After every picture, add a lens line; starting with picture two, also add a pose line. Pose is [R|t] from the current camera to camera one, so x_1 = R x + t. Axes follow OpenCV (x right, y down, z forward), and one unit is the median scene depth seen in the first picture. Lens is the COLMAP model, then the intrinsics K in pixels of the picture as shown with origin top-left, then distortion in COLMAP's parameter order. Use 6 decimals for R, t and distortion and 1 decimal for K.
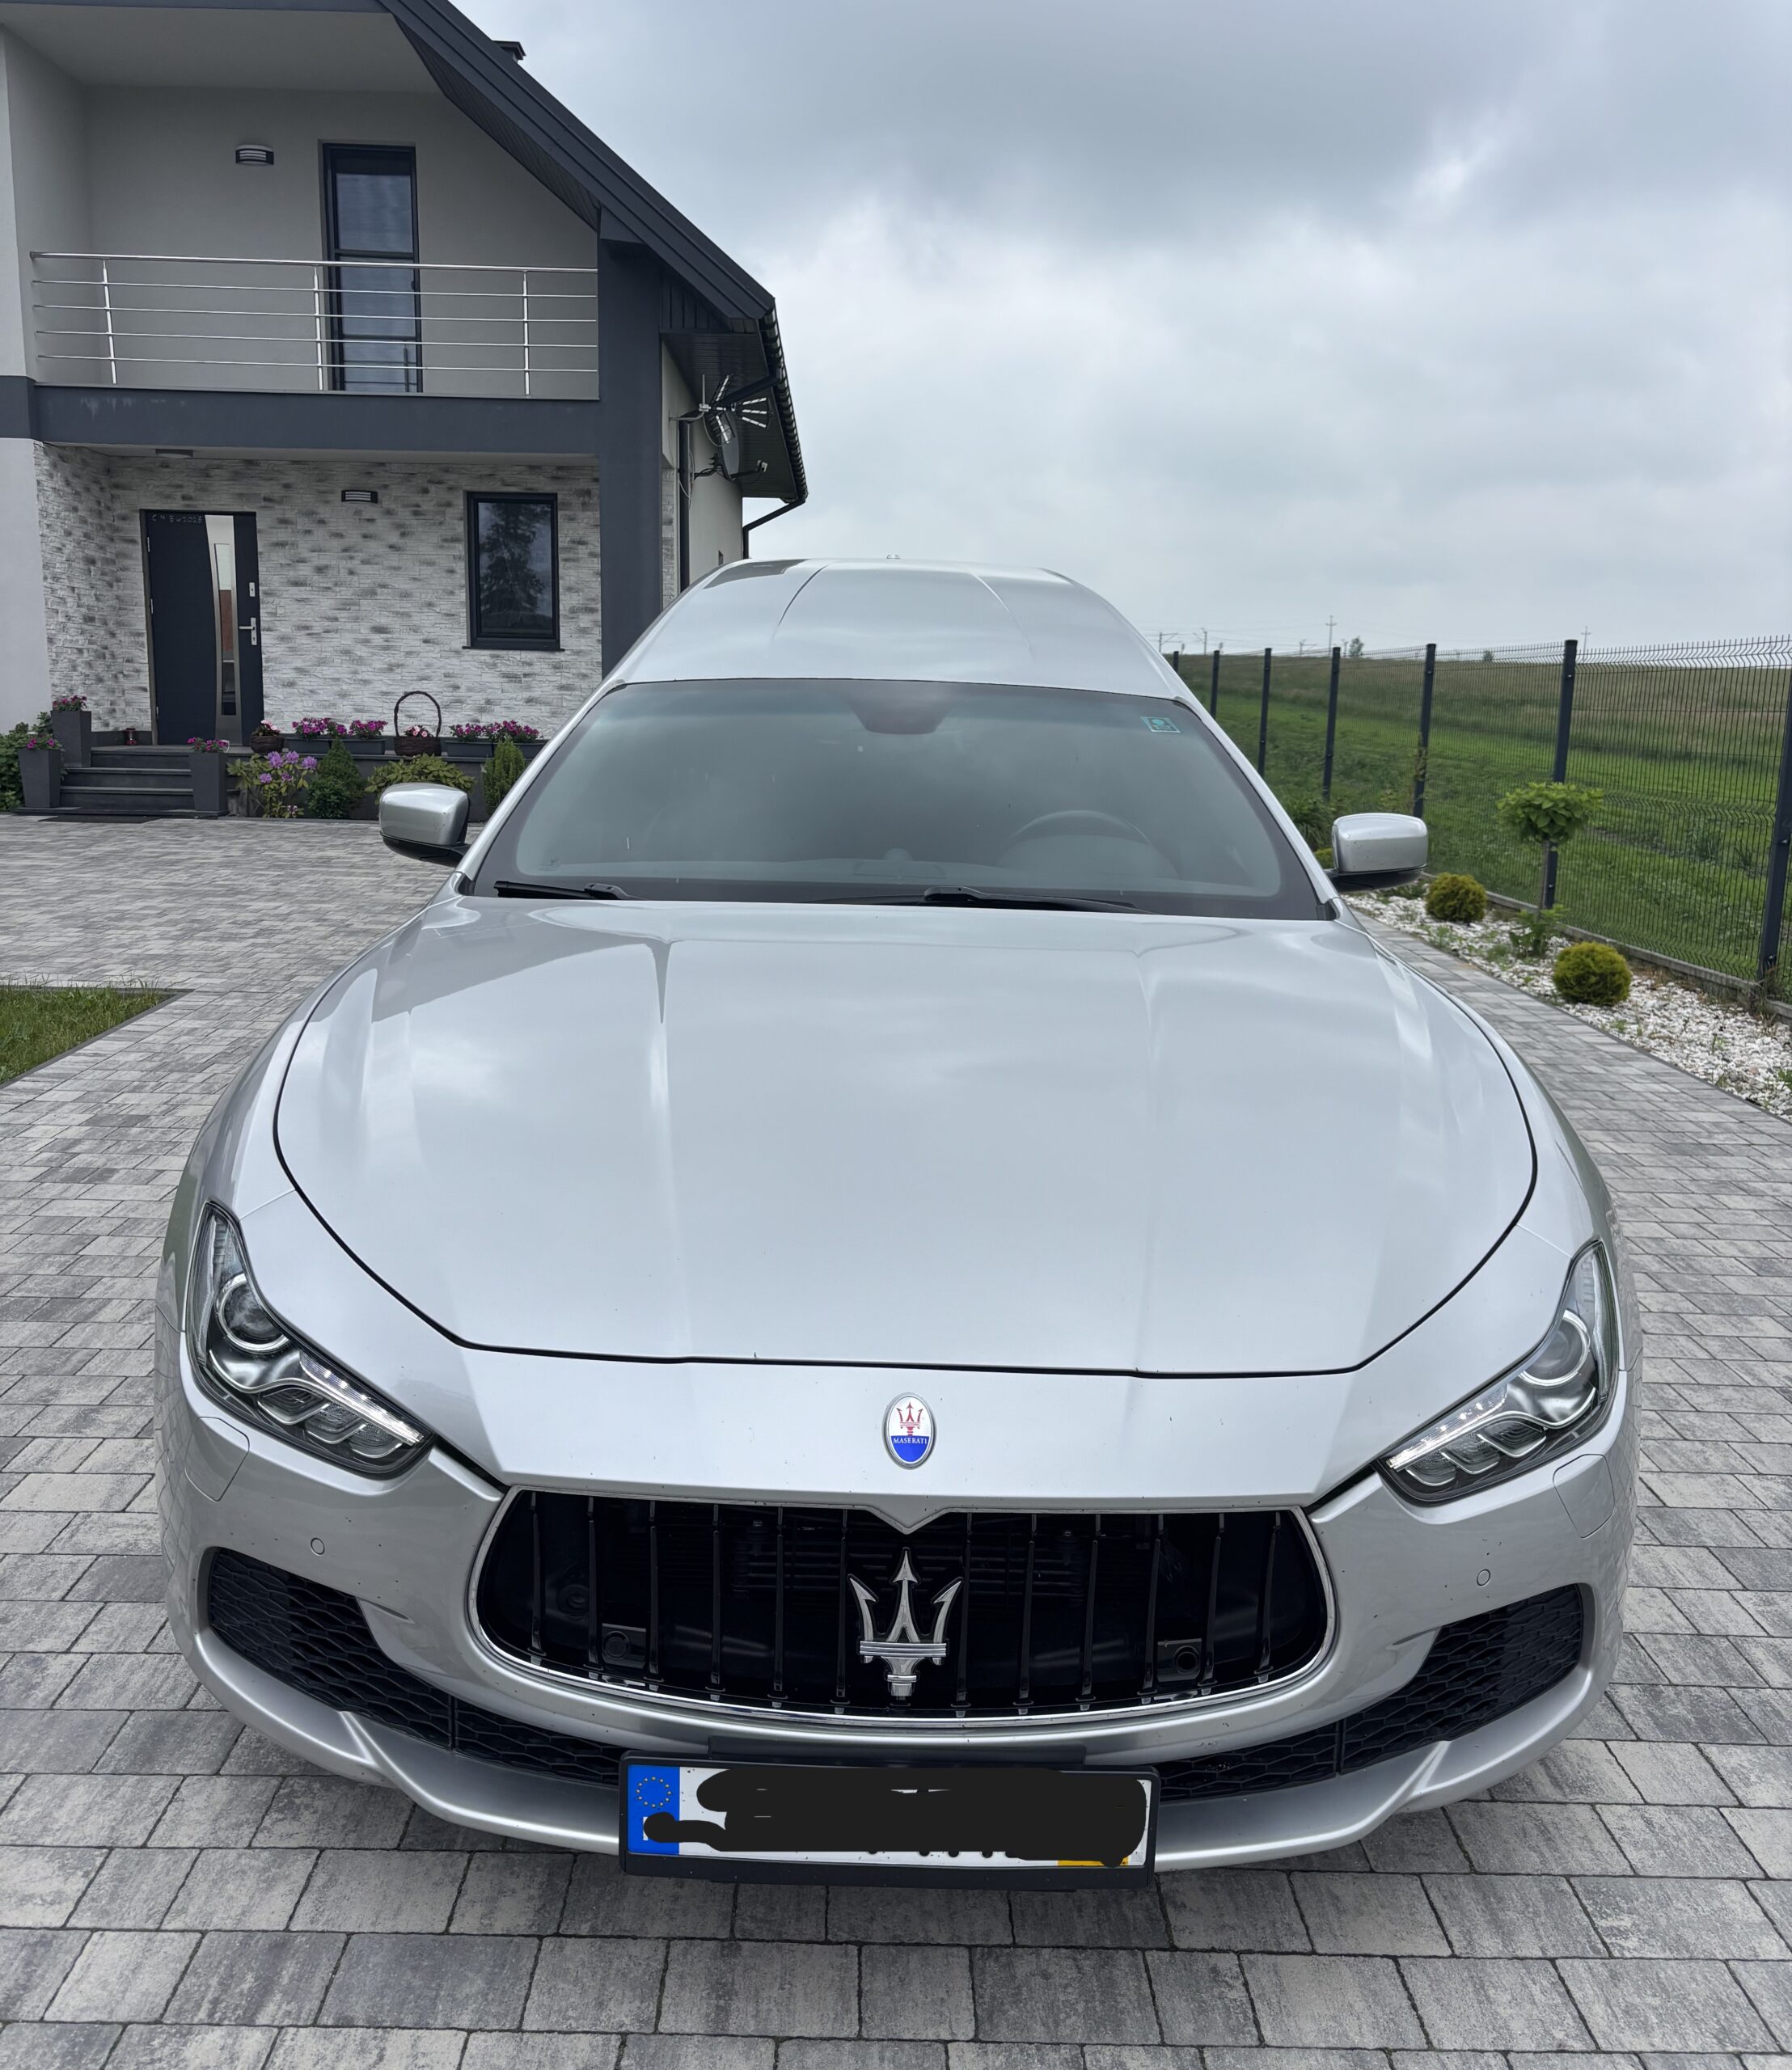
lens RADIAL K [[1821.7, 0, 883.1], [0, 1821.7, 996.1], [0, 0, 1]] dist [0.009275, 0.010718]
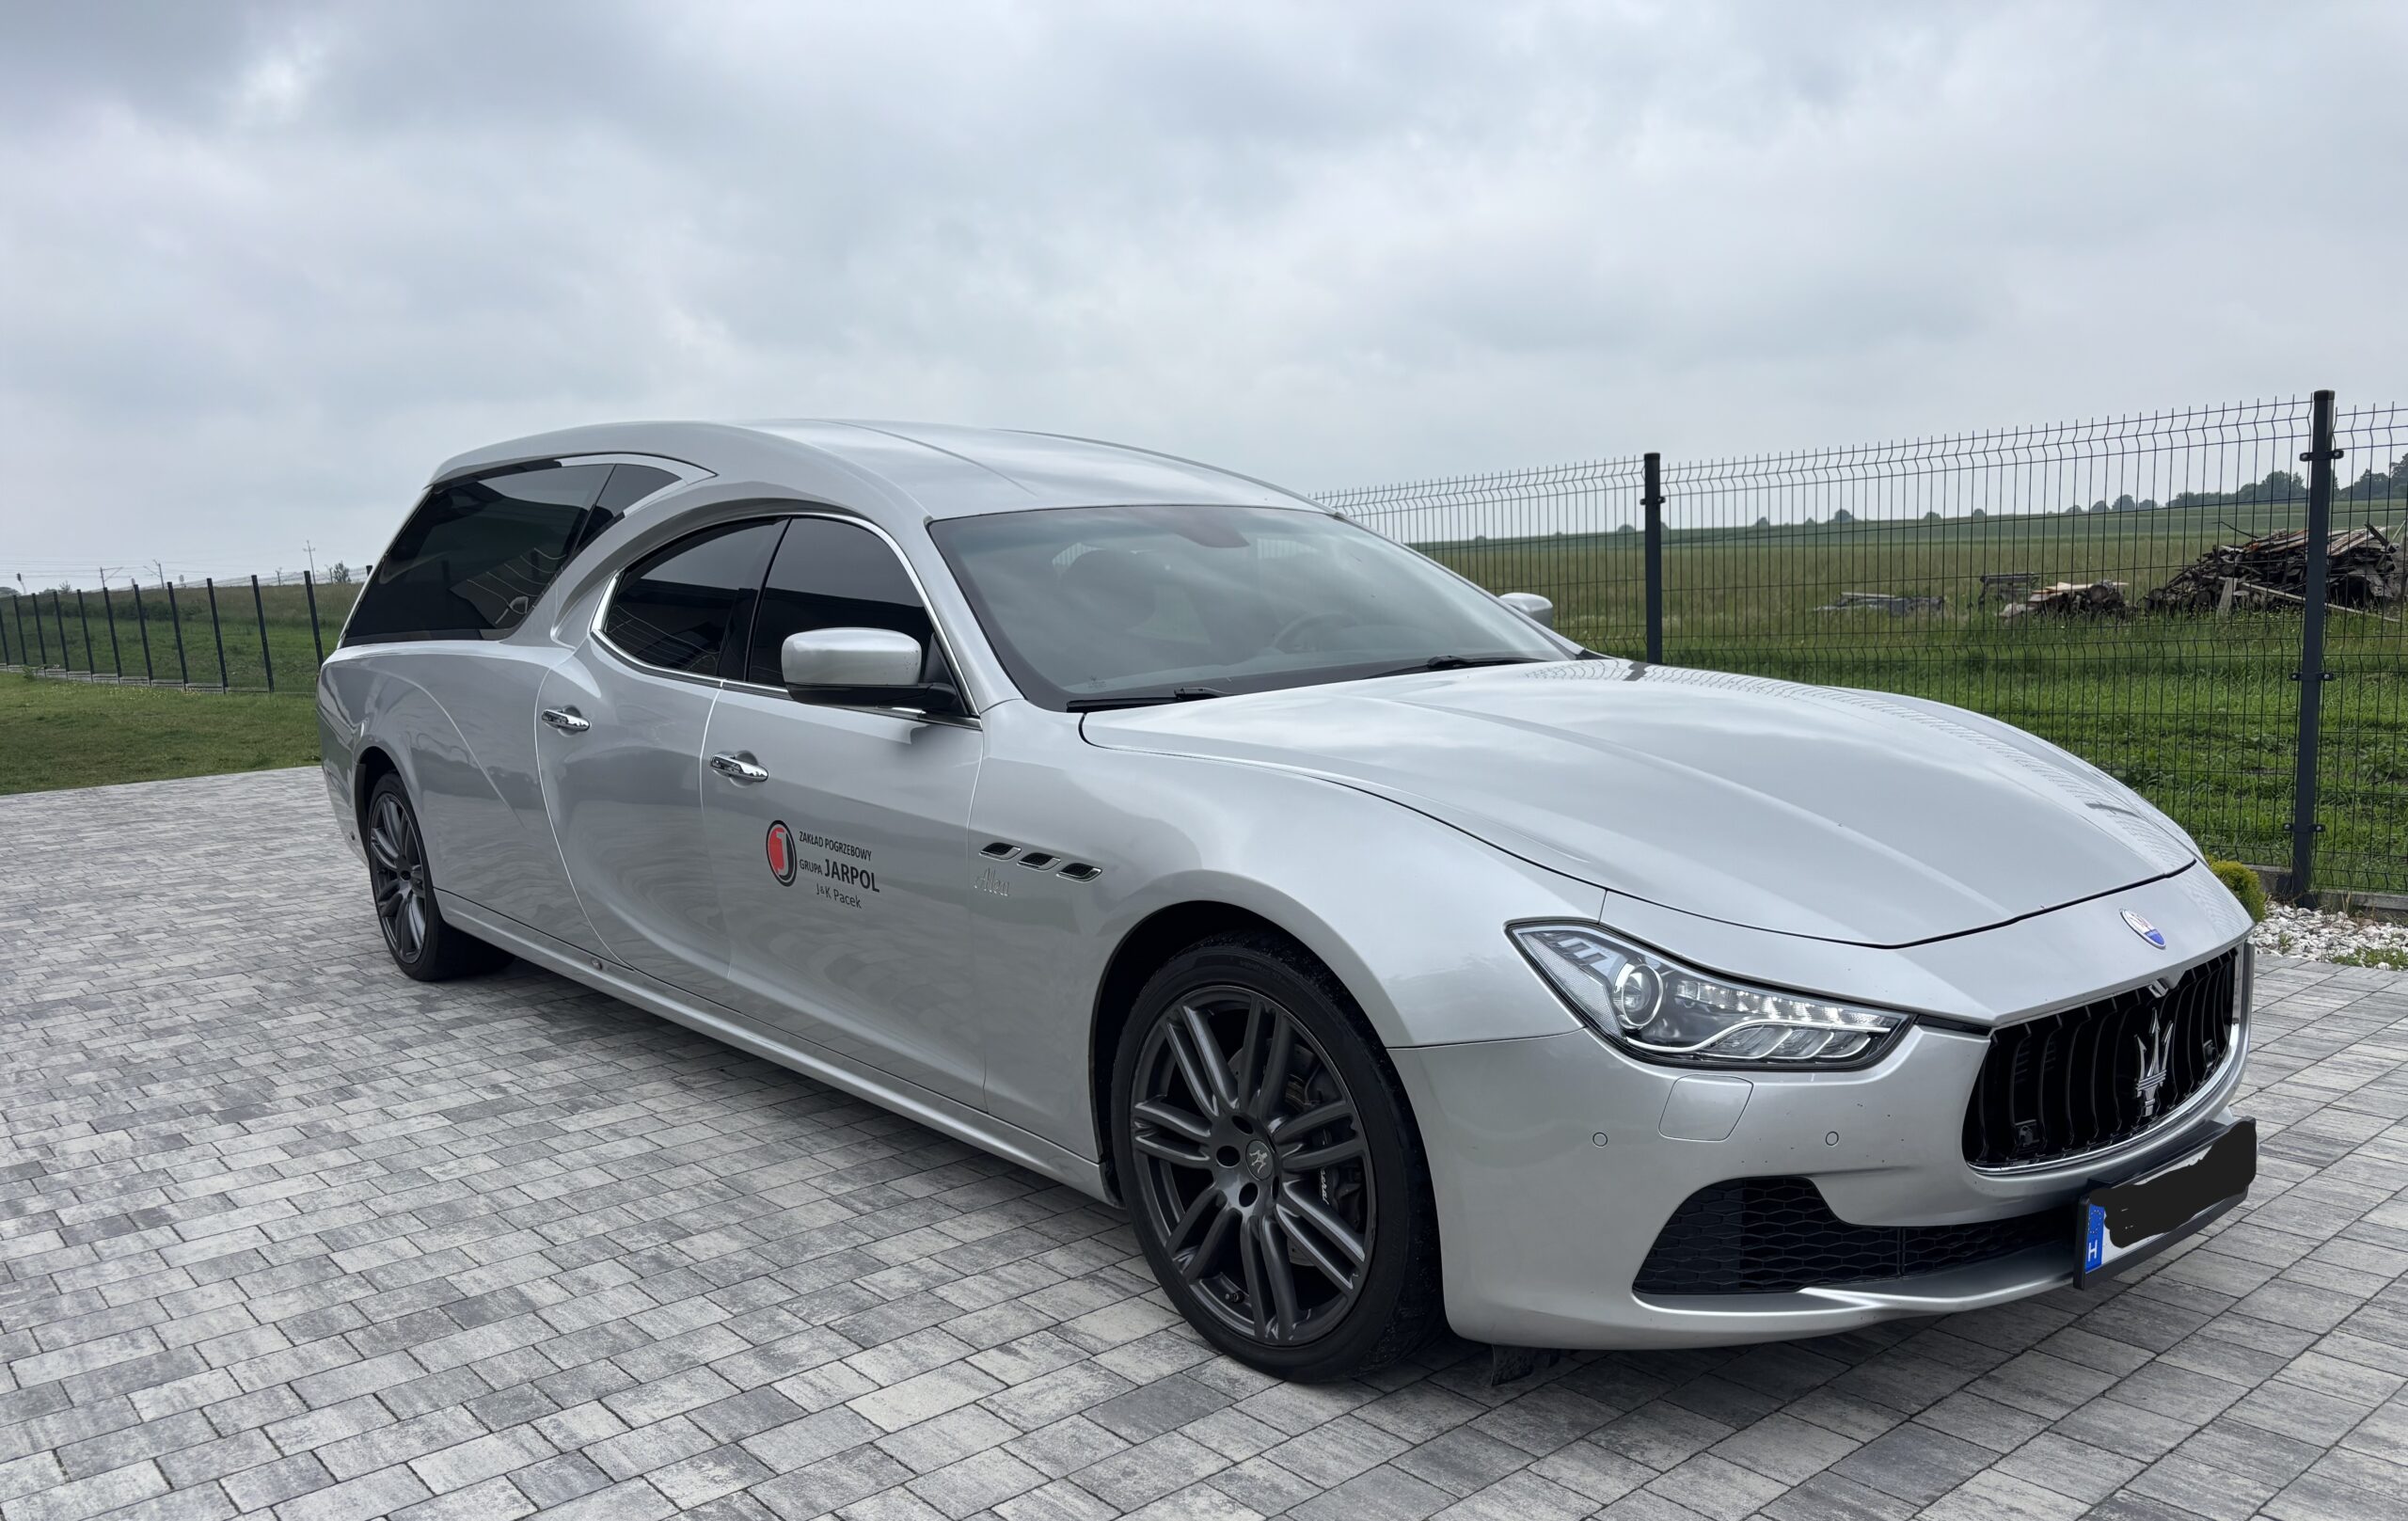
lens RADIAL K [[1848.5, 0, 1208.0], [0, 1848.5, 848.9], [0, 0, 1]] dist [0.010883, 0.004642]
pose [[0.772938, -0.154072, 0.615491, -0.520980], [0.173817, 0.984376, 0.028131, 0.001417], [-0.610209, 0.085239, 0.787642, 0.100828]]
